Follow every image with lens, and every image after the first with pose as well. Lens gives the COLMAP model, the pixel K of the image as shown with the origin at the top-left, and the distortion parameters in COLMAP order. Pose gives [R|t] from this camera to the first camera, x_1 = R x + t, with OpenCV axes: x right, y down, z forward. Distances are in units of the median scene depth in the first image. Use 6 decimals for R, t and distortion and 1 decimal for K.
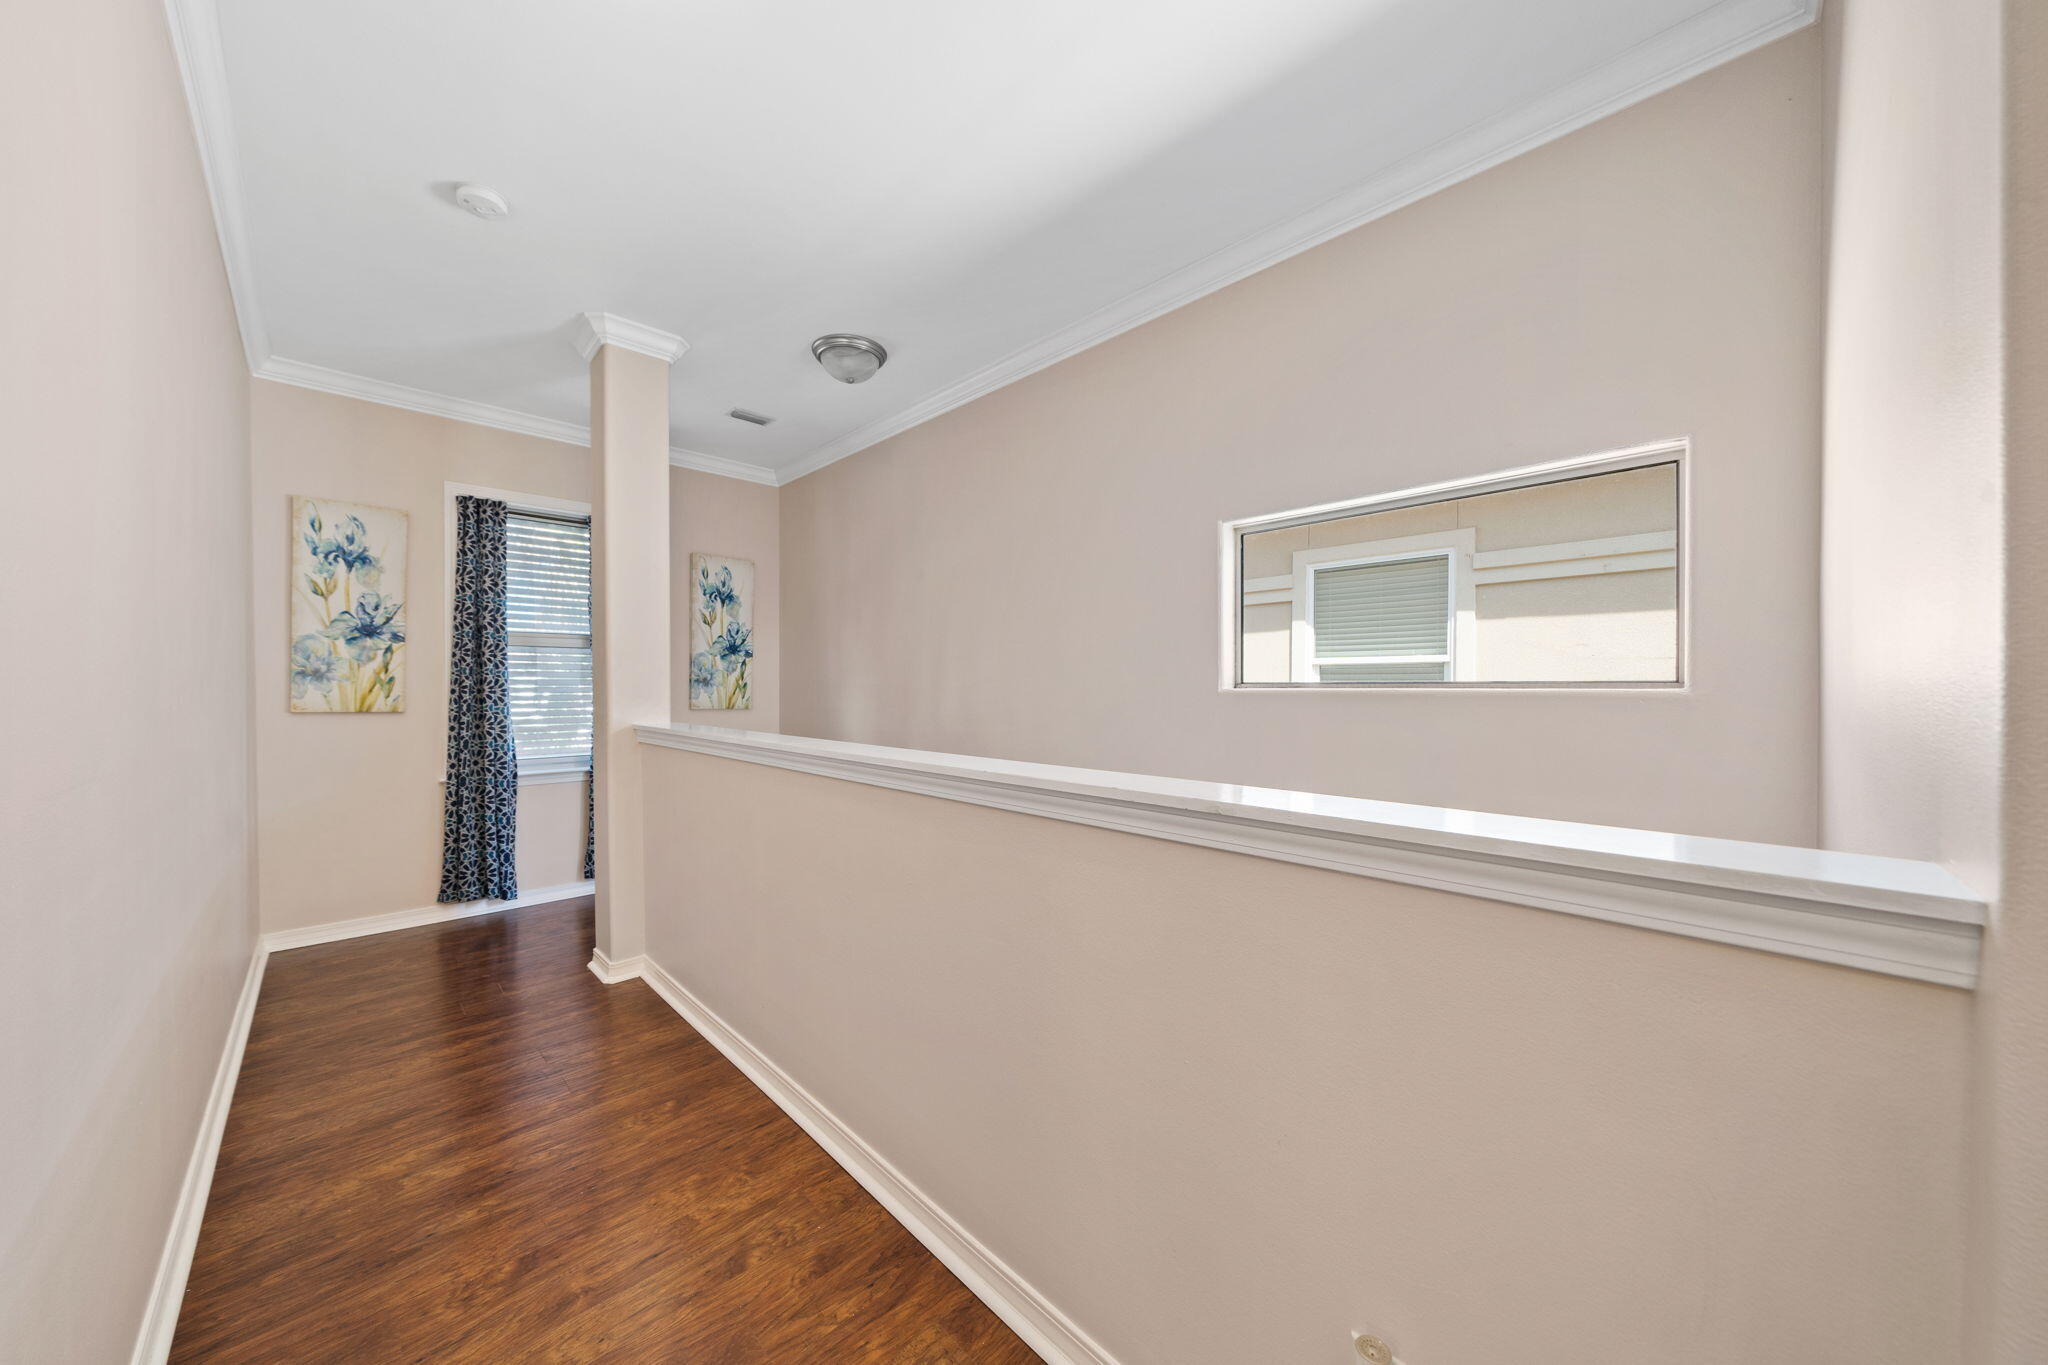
lens RADIAL K [[708.4, 0, 1017.6], [0, 708.4, 676.6], [0, 0, 1]] dist [0.001118, -0.000031]
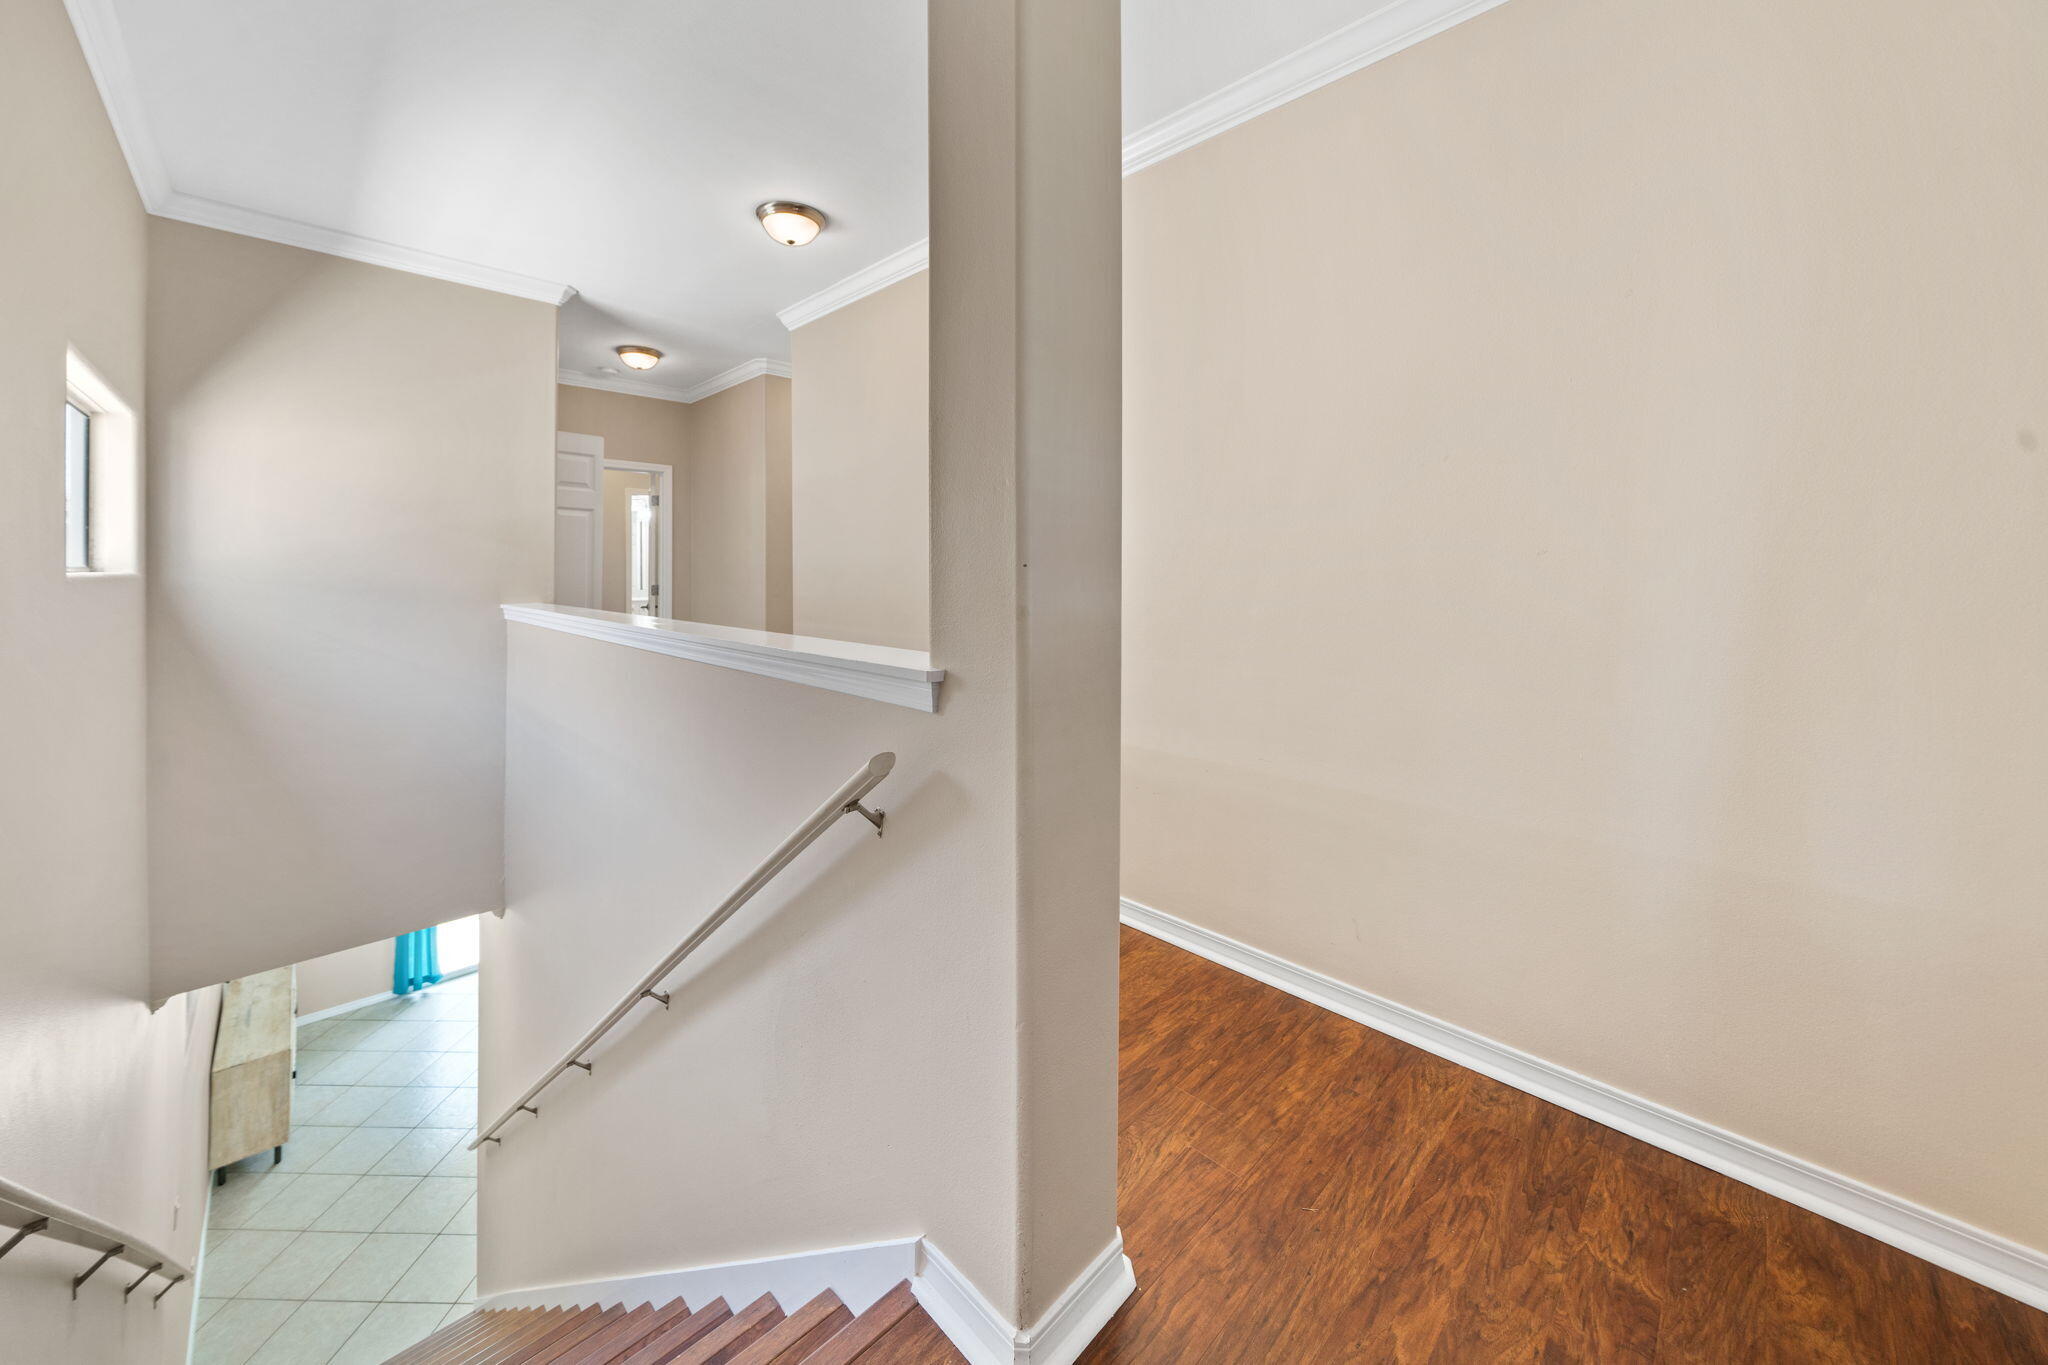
lens RADIAL K [[708.4, 0, 1017.6], [0, 708.4, 676.6], [0, 0, 1]] dist [0.001118, -0.000031]
pose [[-0.993913, -0.003216, 0.110124, -0.721538], [-0.003702, 0.999984, -0.004211, 0.124386], [-0.110109, -0.004593, -0.993909, 1.659804]]
